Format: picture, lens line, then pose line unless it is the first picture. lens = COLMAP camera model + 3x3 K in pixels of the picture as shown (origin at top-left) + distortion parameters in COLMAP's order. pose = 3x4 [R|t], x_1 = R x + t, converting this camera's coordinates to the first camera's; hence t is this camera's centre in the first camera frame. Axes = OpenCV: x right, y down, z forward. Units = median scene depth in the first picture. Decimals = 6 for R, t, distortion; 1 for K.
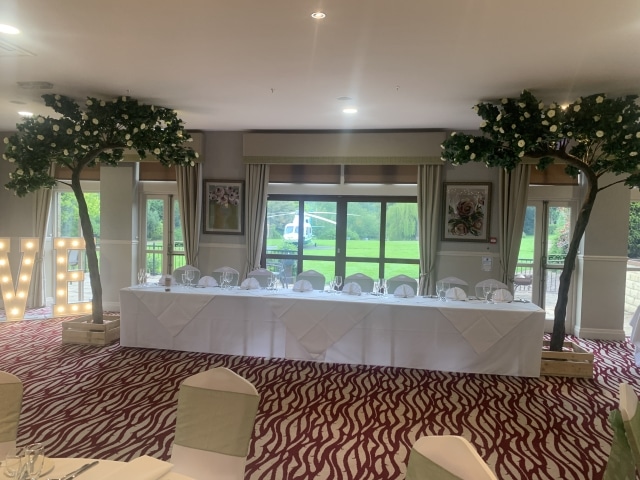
lens RADIAL K [[494.2, 0, 315.6], [0, 494.2, 243.1], [0, 0, 1]] dist [0.033930, -0.040565]
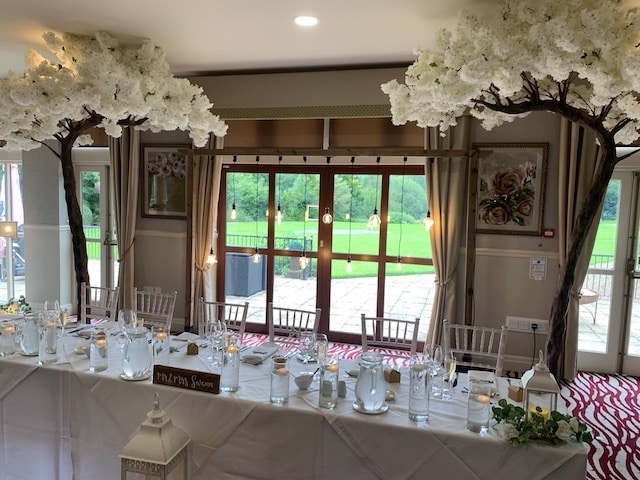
lens RADIAL K [[494.2, 0, 321.0], [0, 494.2, 246.6], [0, 0, 1]] dist [0.033930, -0.040565]
pose [[0.993841, 0.016425, -0.109591, 0.121868], [-0.011905, 0.999056, 0.041771, -0.010142], [0.110173, -0.040209, 0.993099, 0.293562]]
